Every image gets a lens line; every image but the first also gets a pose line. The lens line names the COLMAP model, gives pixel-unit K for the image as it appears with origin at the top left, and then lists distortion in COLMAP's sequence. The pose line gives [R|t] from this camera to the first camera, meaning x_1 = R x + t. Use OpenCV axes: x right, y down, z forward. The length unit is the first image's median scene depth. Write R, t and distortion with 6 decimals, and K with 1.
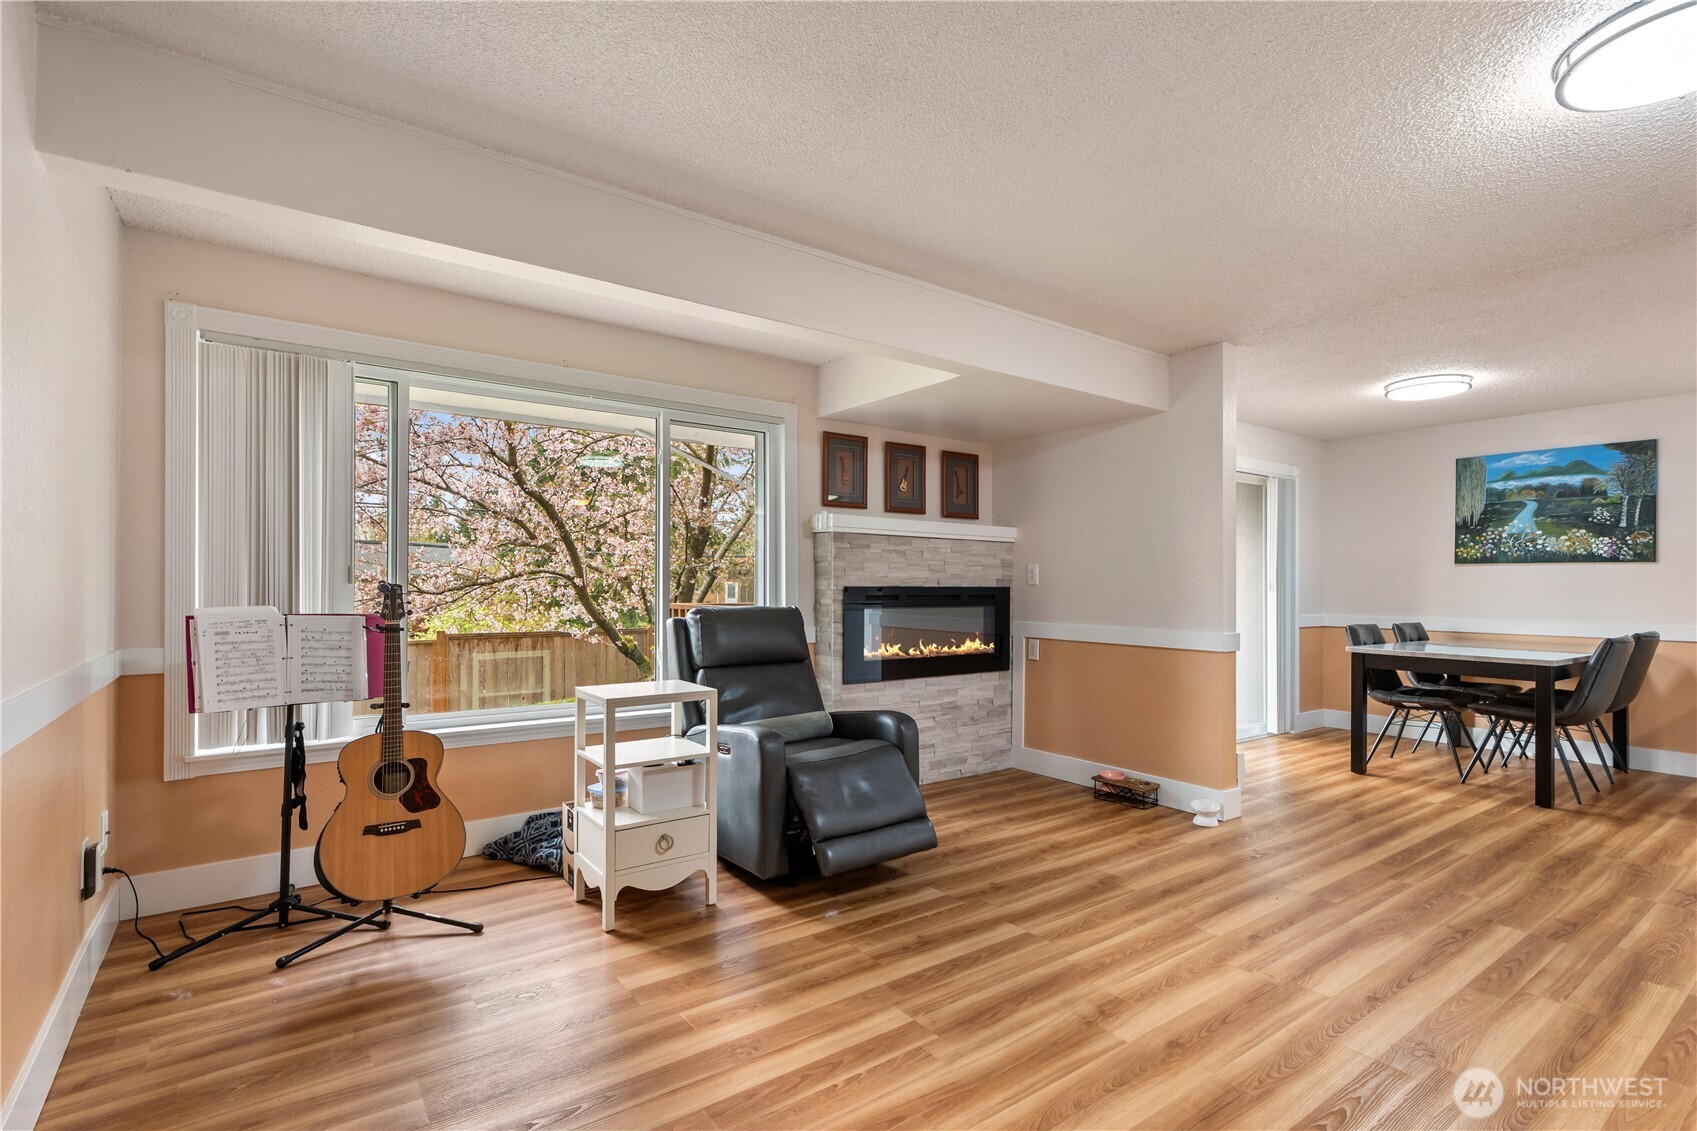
lens RADIAL K [[805.7, 0, 838.3], [0, 805.7, 585.5], [0, 0, 1]] dist [0.011948, -0.003231]
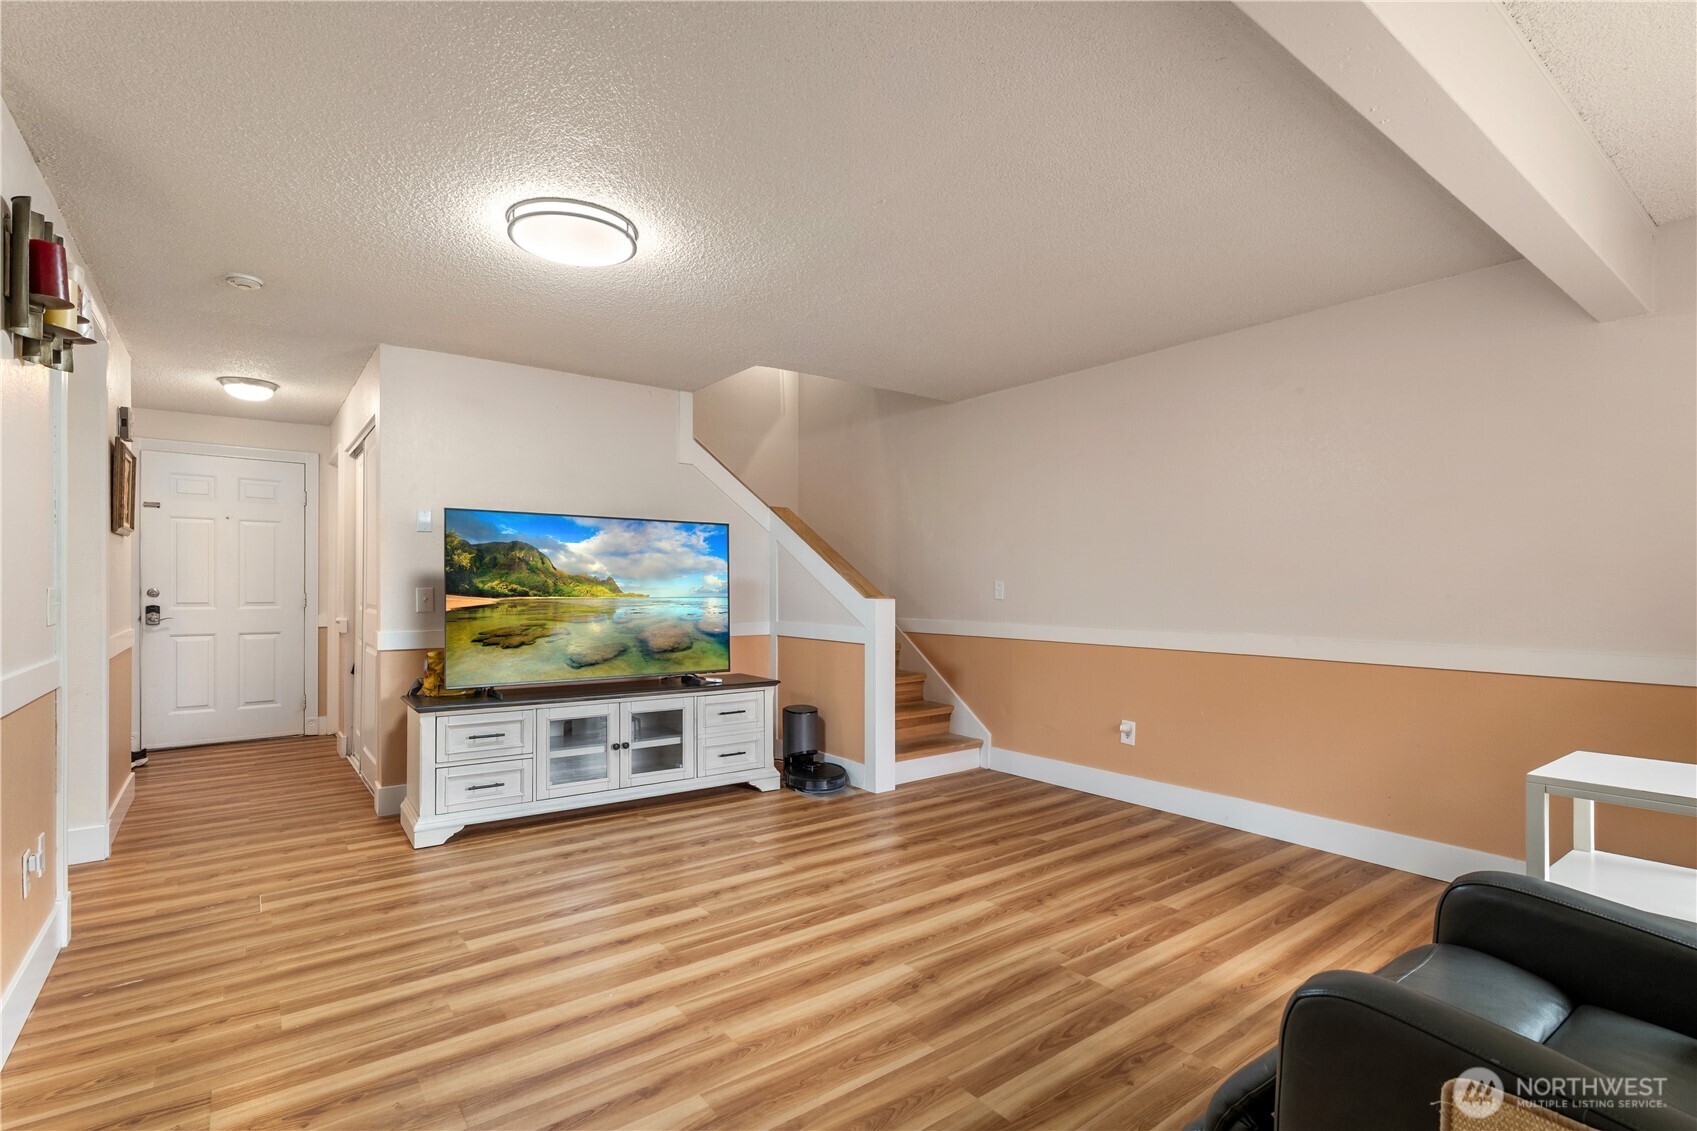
lens RADIAL K [[805.7, 0, 838.2], [0, 805.7, 579.1], [0, 0, 1]] dist [0.011948, -0.003231]
pose [[-0.999802, -0.008106, -0.018197, 0.436174], [-0.007845, 0.999866, -0.014397, 0.007631], [0.018311, -0.014251, -0.999731, 2.000789]]
